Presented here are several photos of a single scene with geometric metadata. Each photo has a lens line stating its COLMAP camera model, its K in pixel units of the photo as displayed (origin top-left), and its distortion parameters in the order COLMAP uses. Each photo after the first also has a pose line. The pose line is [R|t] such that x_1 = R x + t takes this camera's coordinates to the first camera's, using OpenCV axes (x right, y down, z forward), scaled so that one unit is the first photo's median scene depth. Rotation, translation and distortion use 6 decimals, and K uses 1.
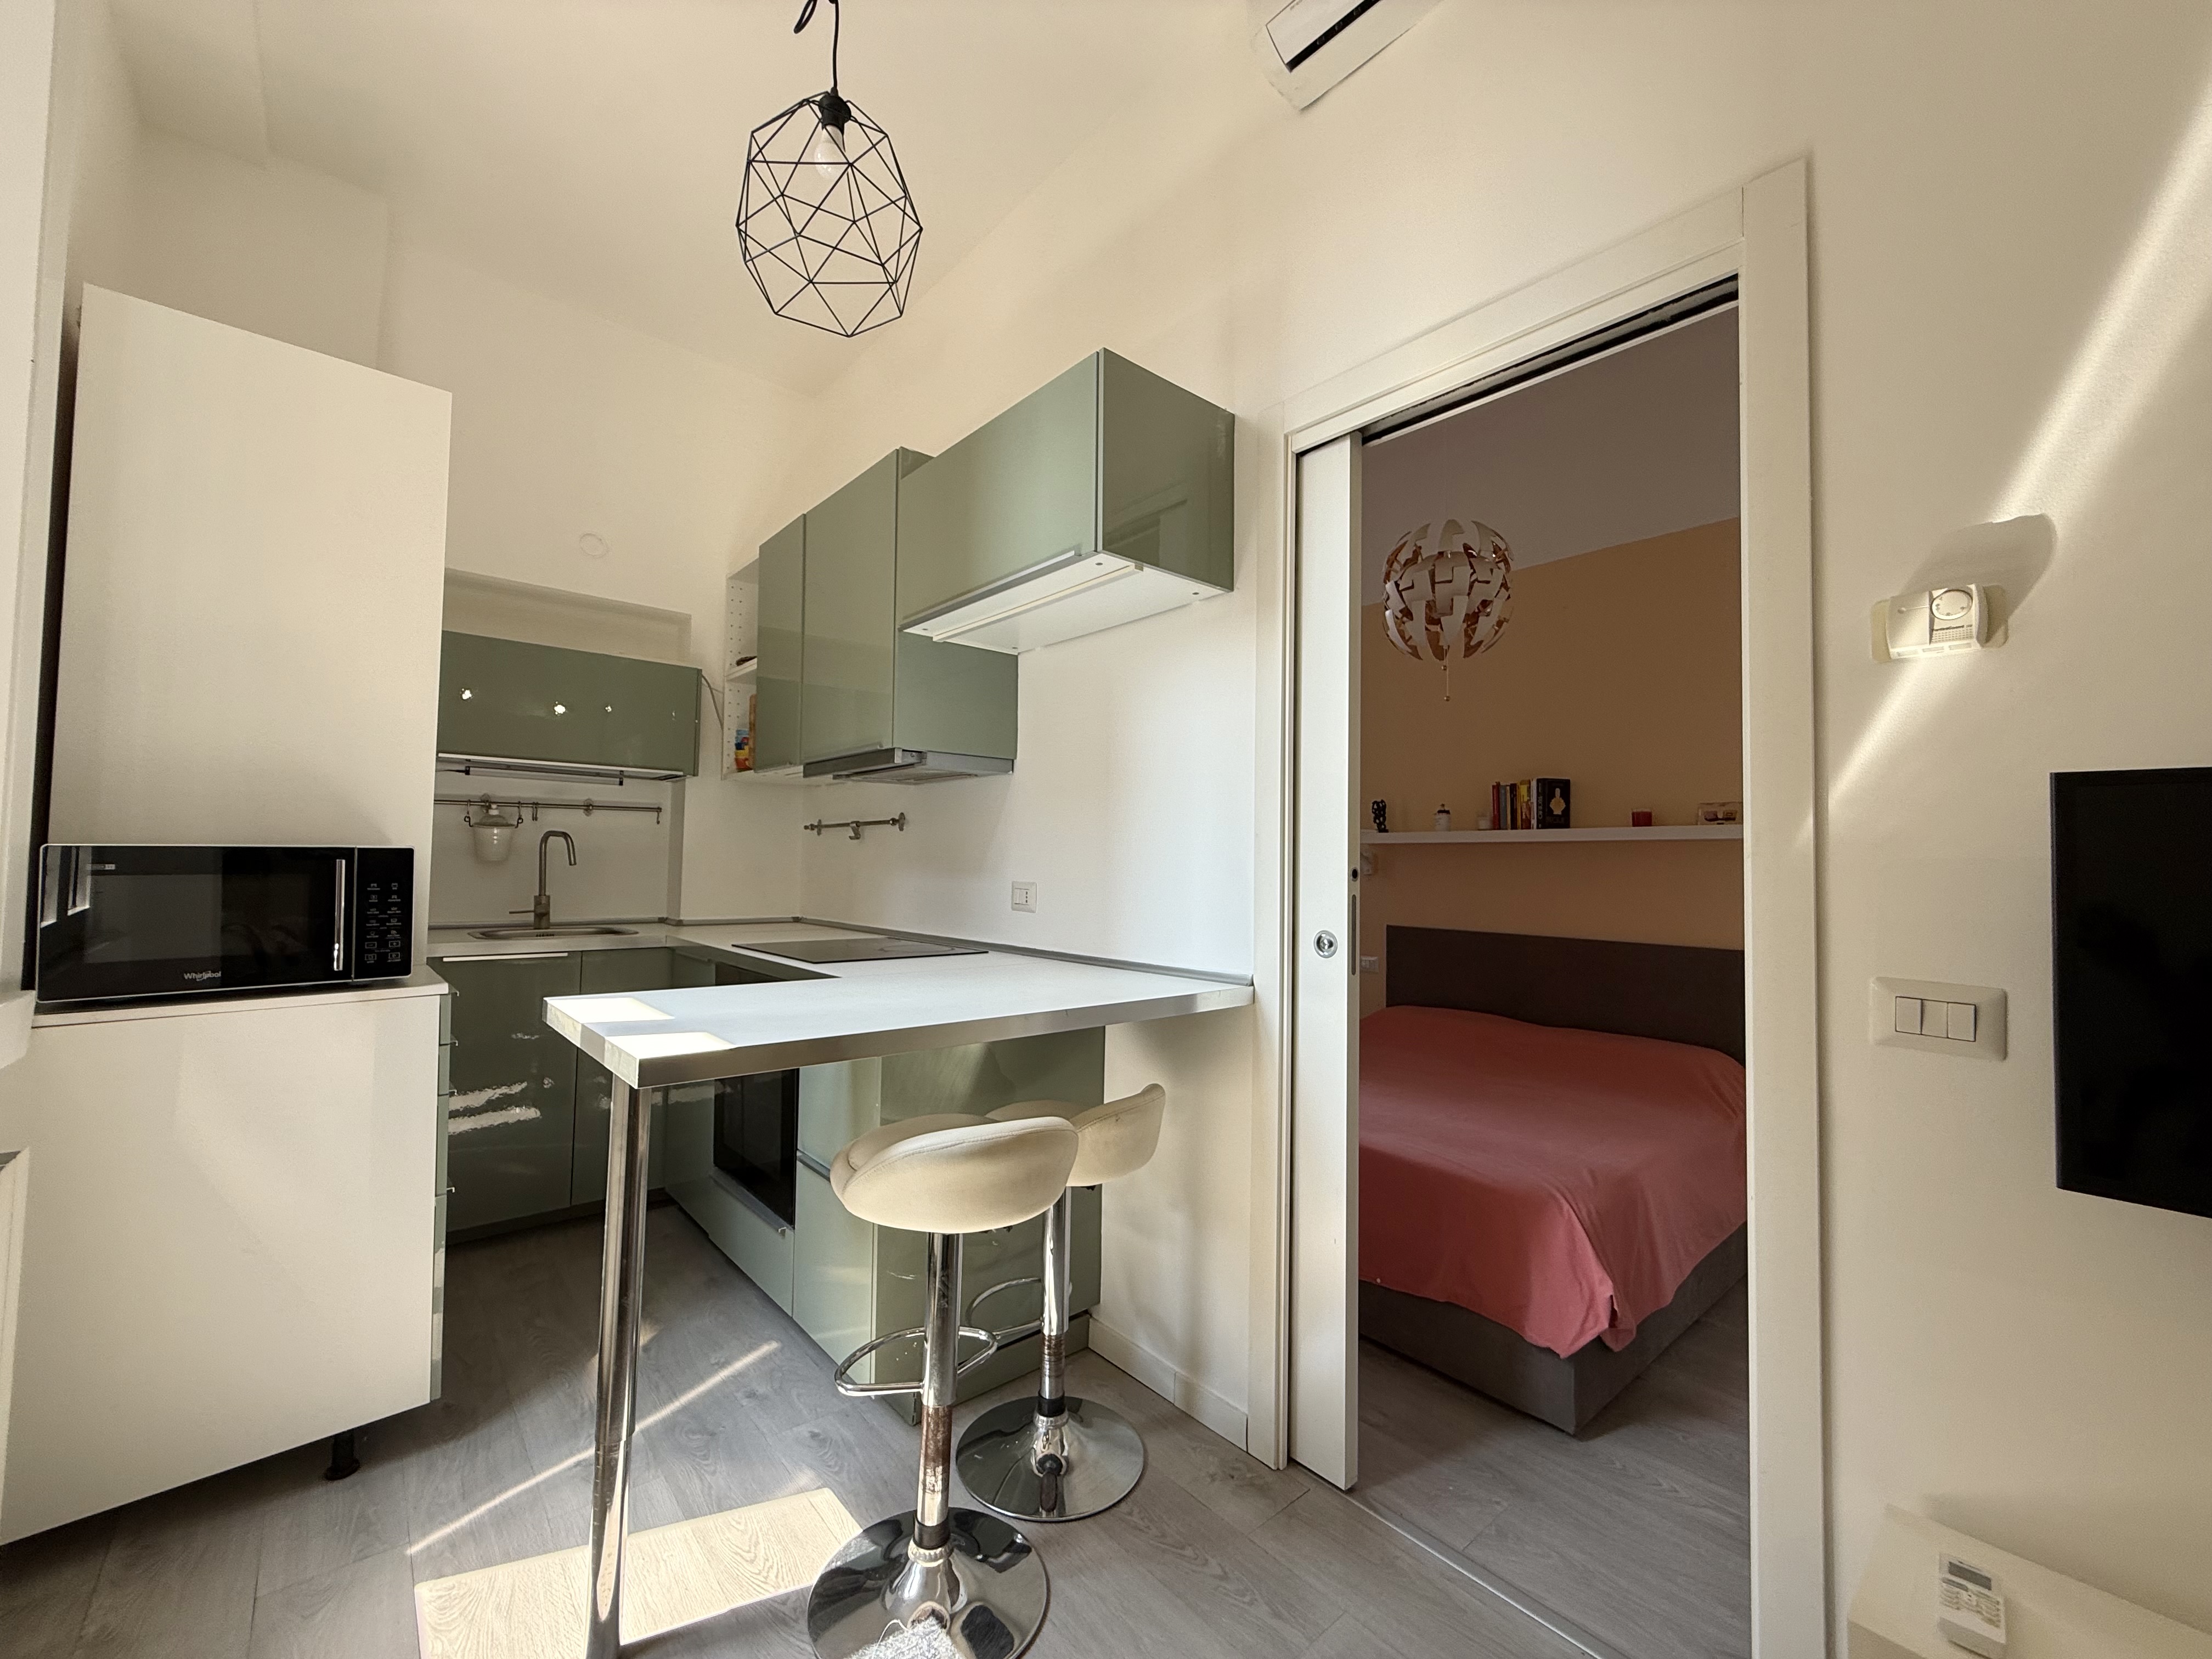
lens RADIAL K [[882.8, 0, 1104.8], [0, 882.8, 829.5], [0, 0, 1]] dist [-0.000436, 0.000502]
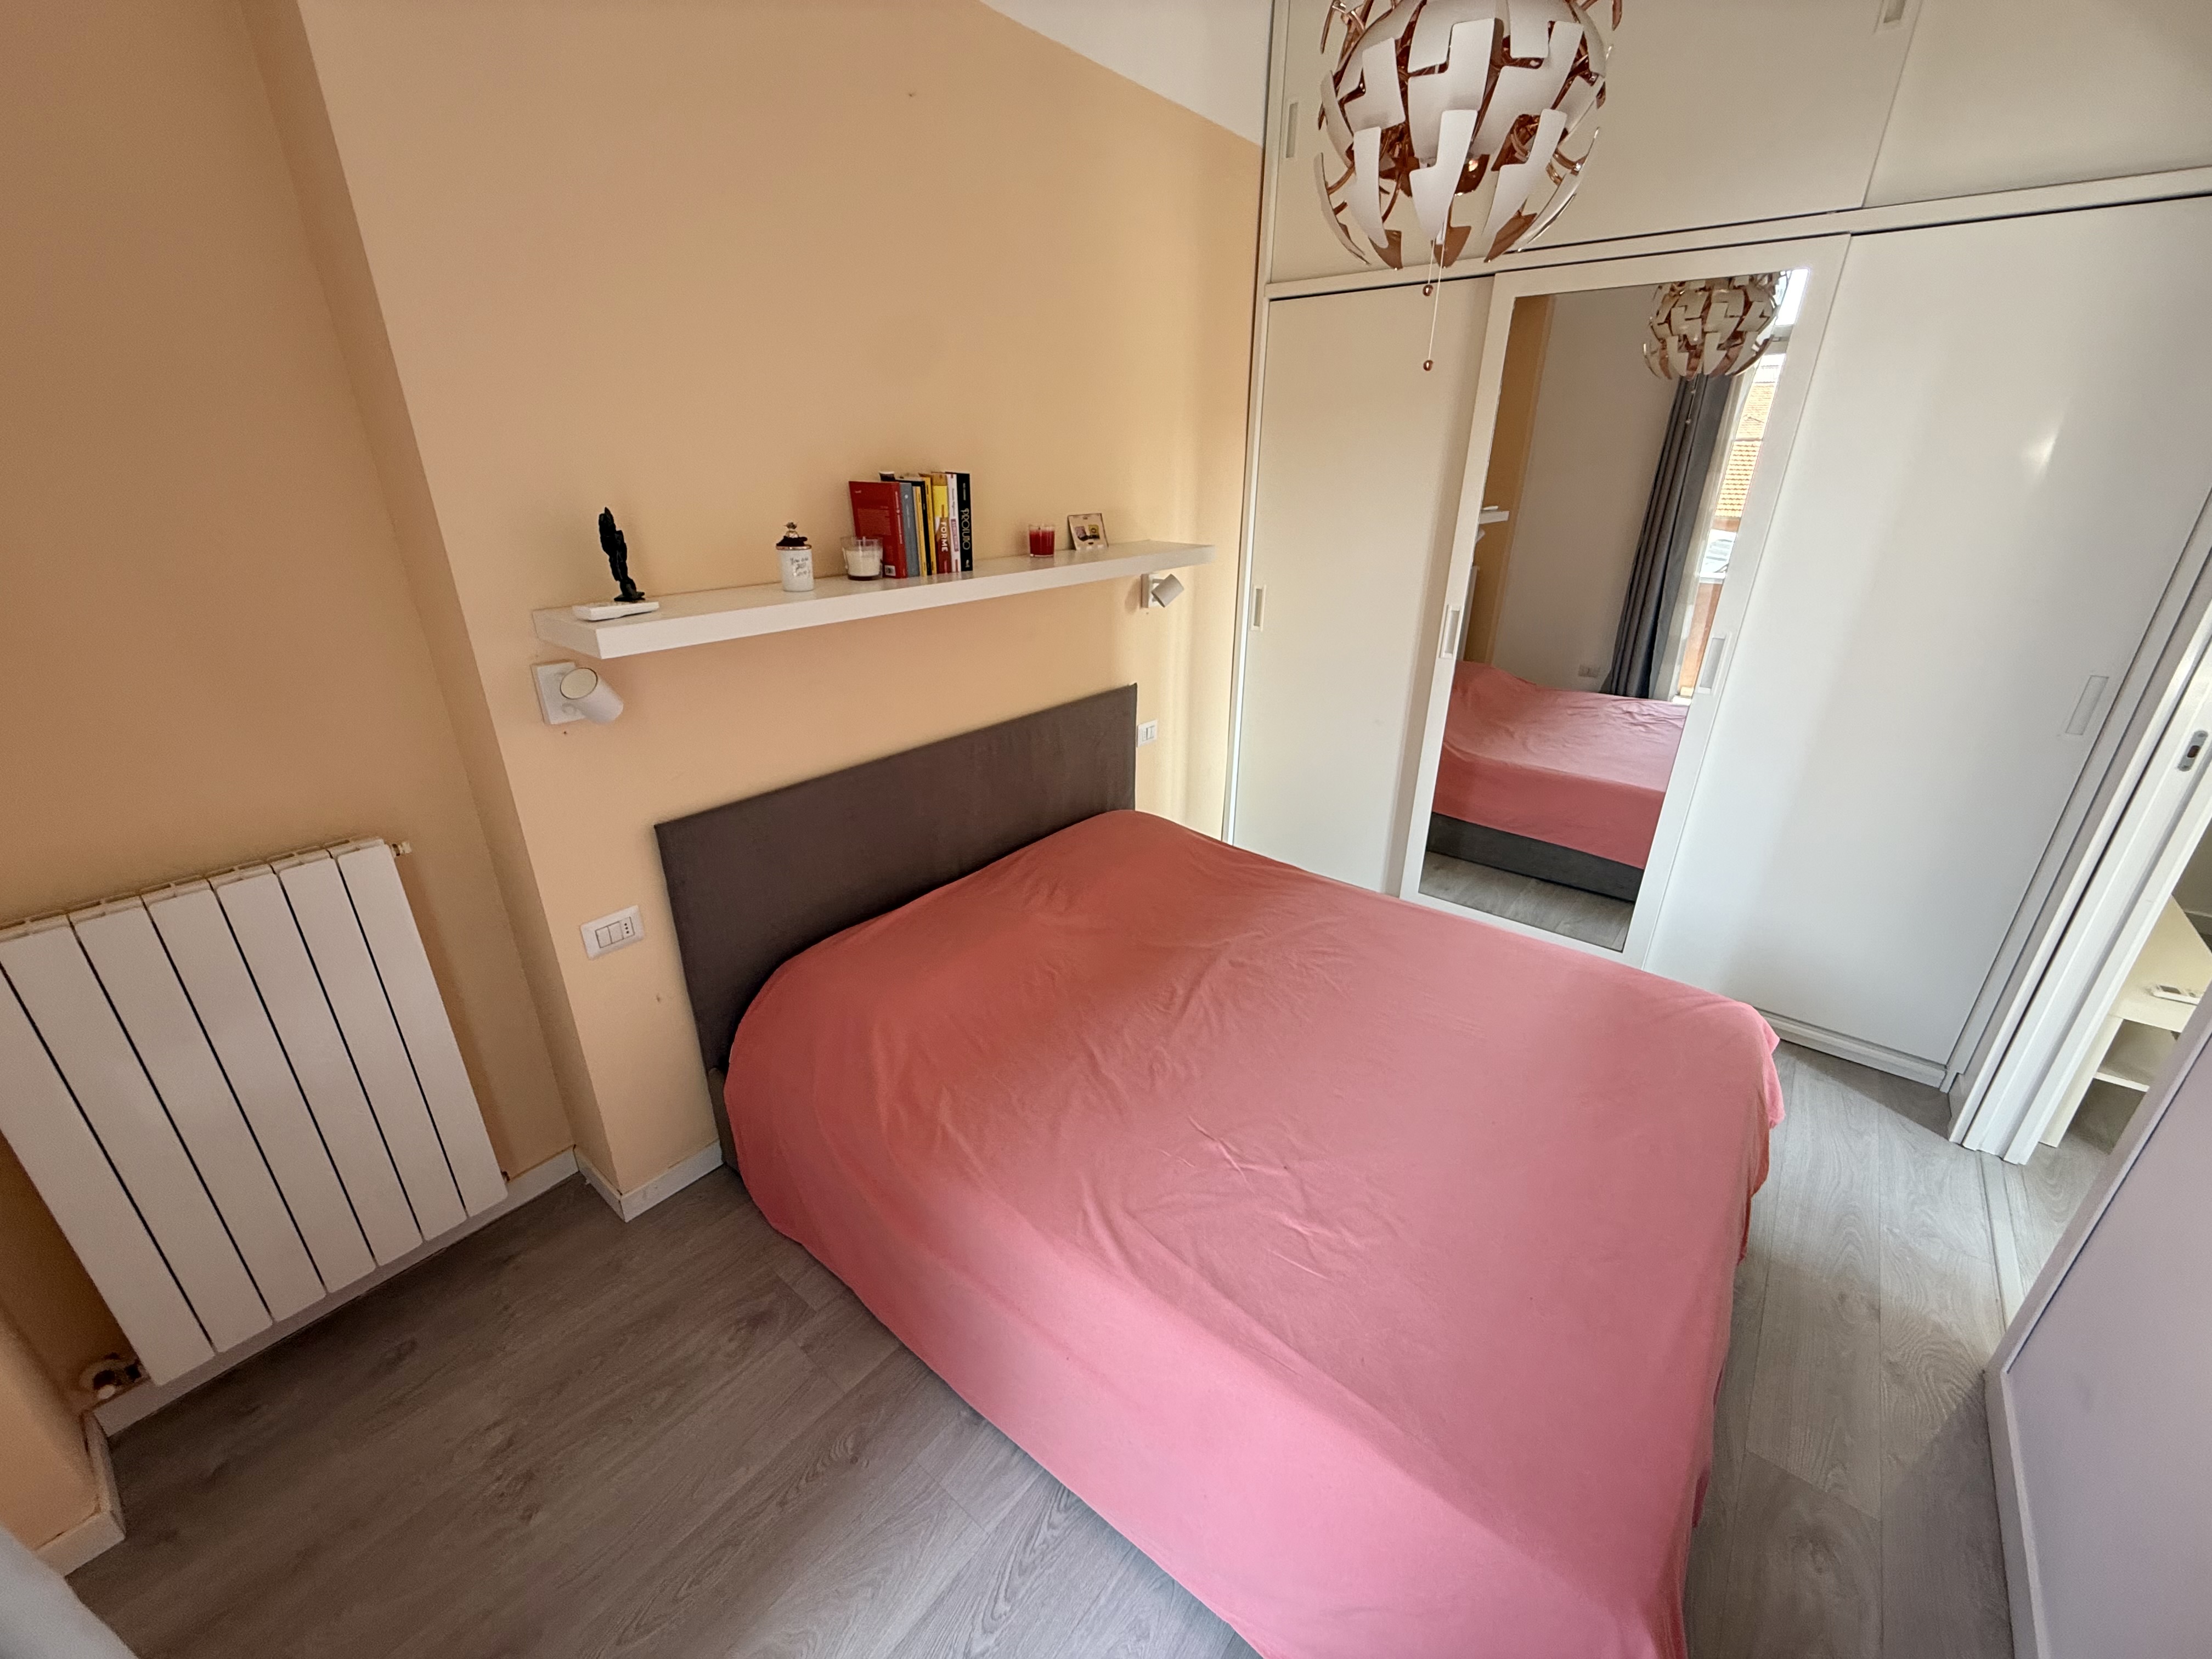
lens RADIAL K [[882.8, 0, 1107.5], [0, 882.8, 825.7], [0, 0, 1]] dist [-0.000436, 0.000502]
pose [[-0.174353, -0.396282, 0.901422, -0.079002], [-0.046787, 0.917744, 0.394408, -0.059156], [-0.983571, 0.026592, -0.178552, 0.762060]]
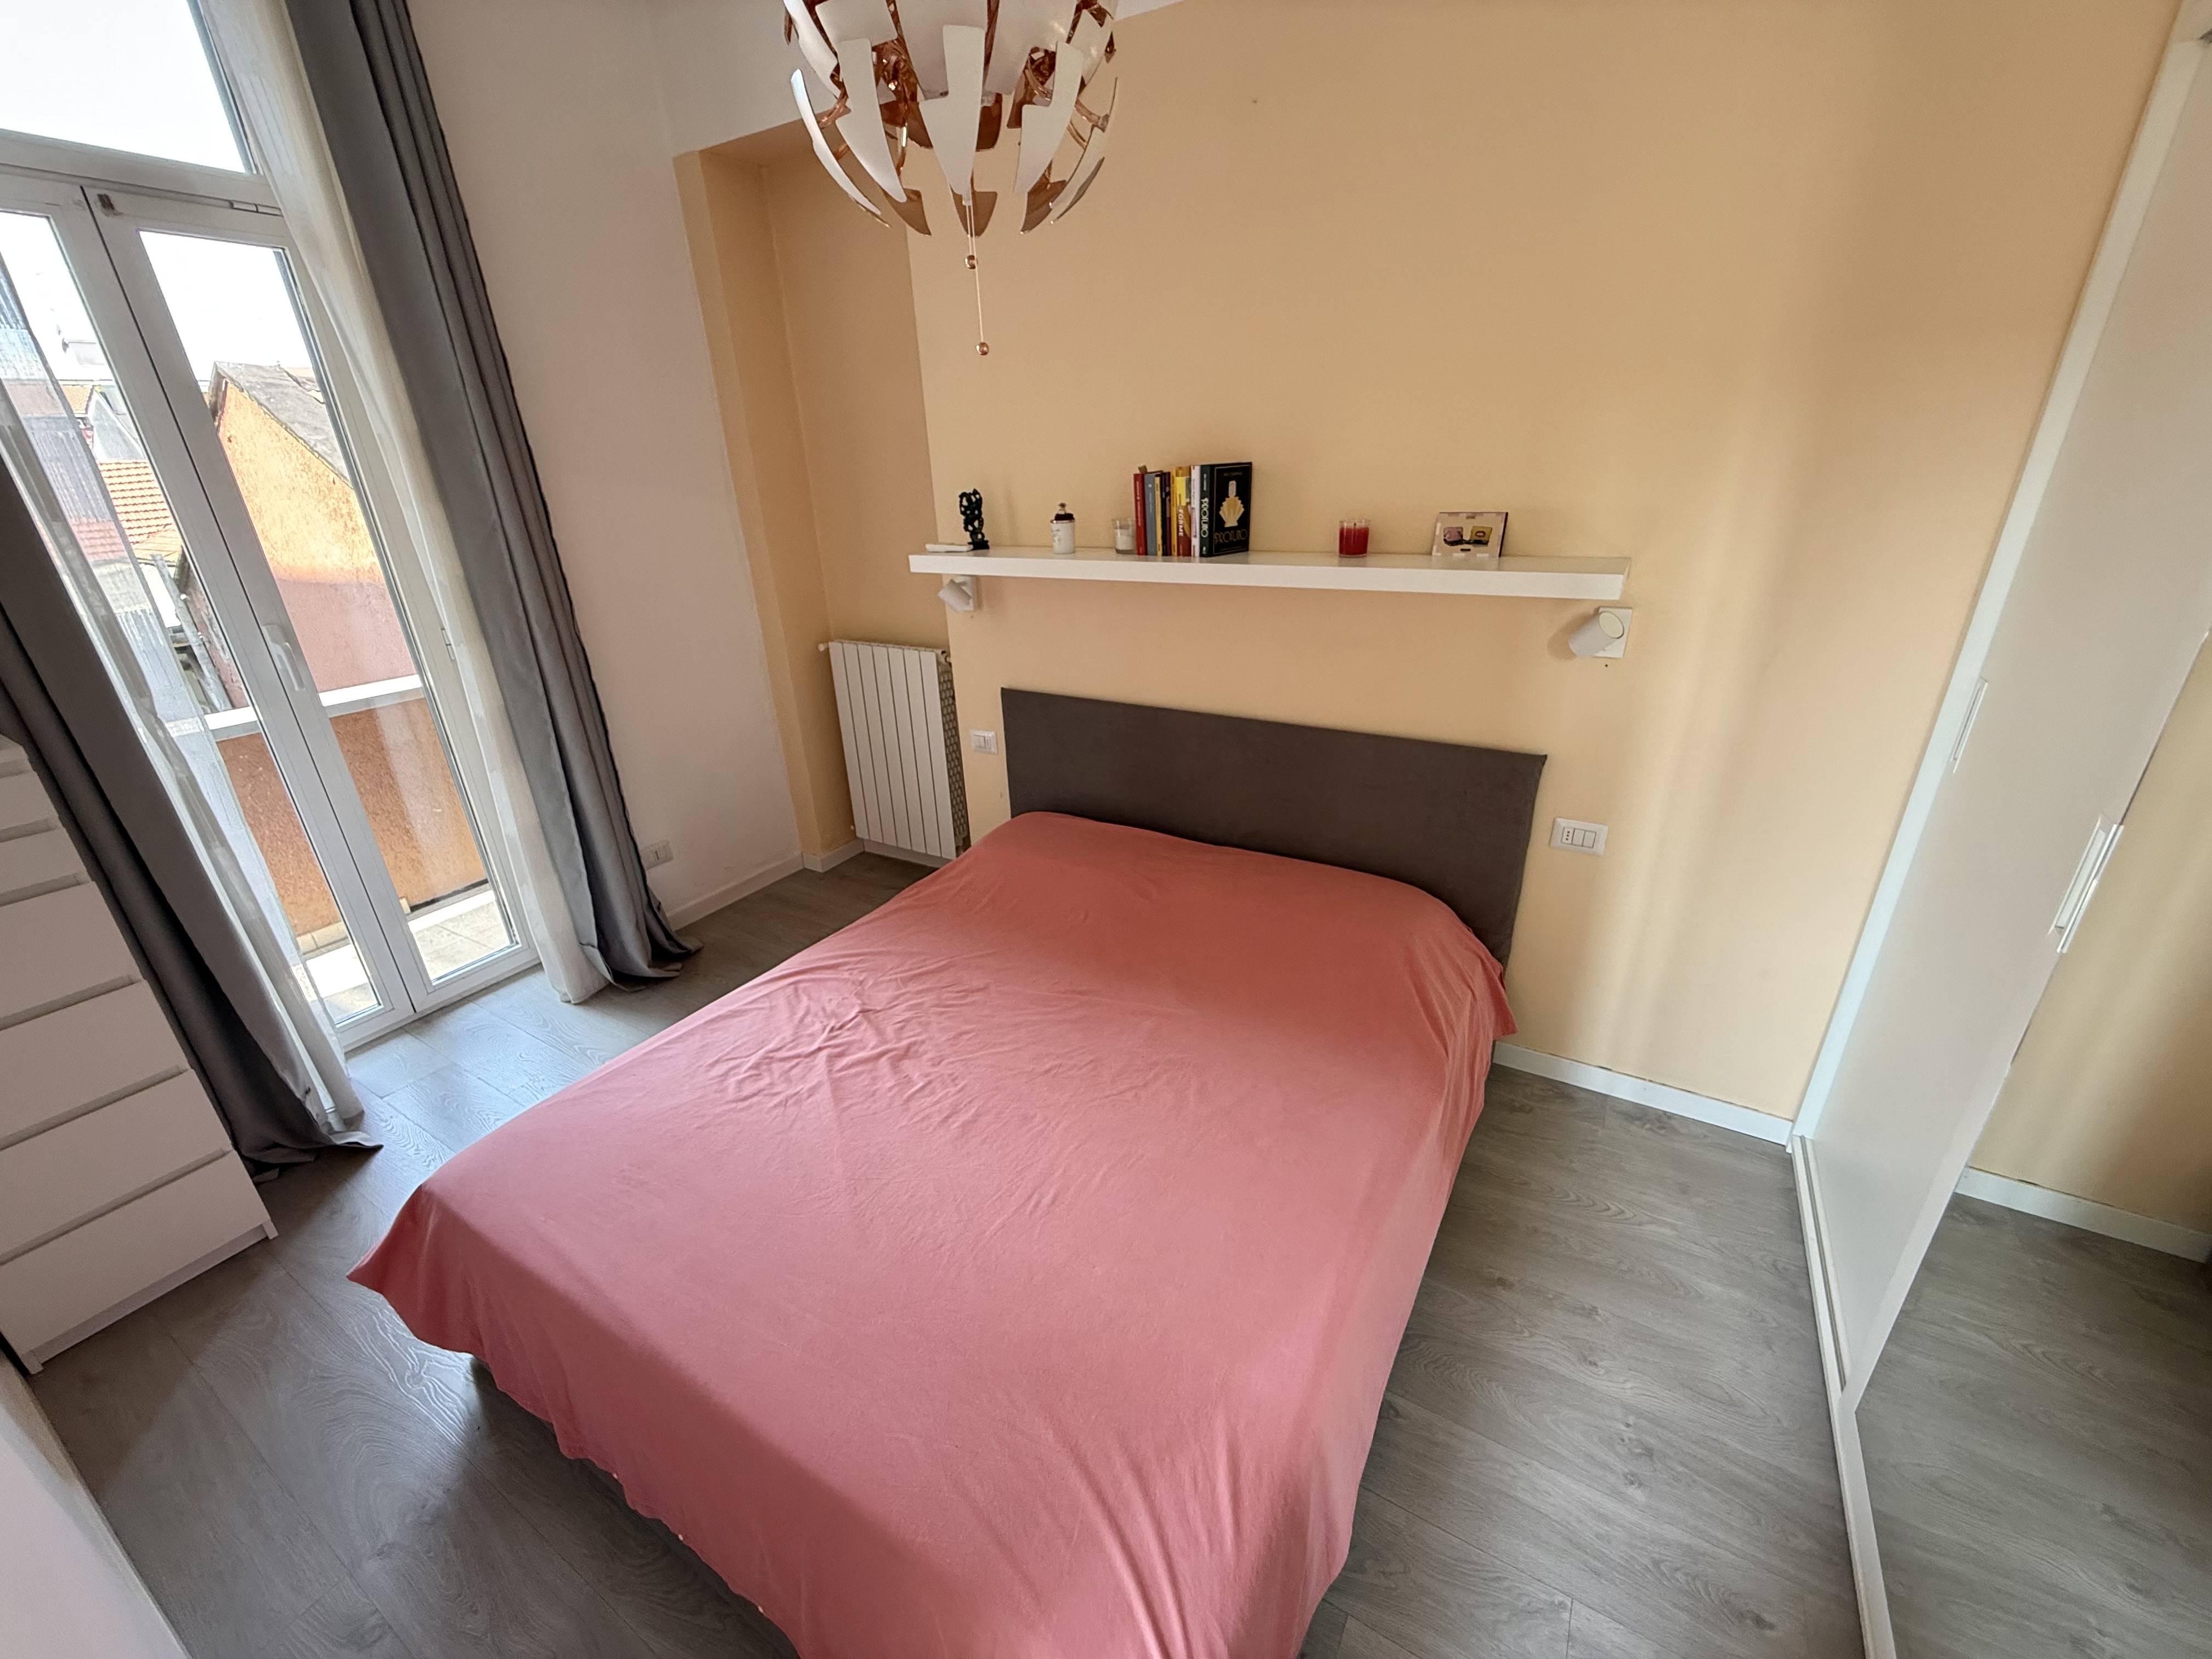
lens RADIAL K [[882.8, 0, 1103.5], [0, 882.8, 832.9], [0, 0, 1]] dist [-0.000436, 0.000502]
pose [[0.949393, -0.172236, 0.262654, 0.175903], [0.041709, 0.897966, 0.438084, -0.074339], [-0.311308, -0.404959, 0.859707, 0.315820]]
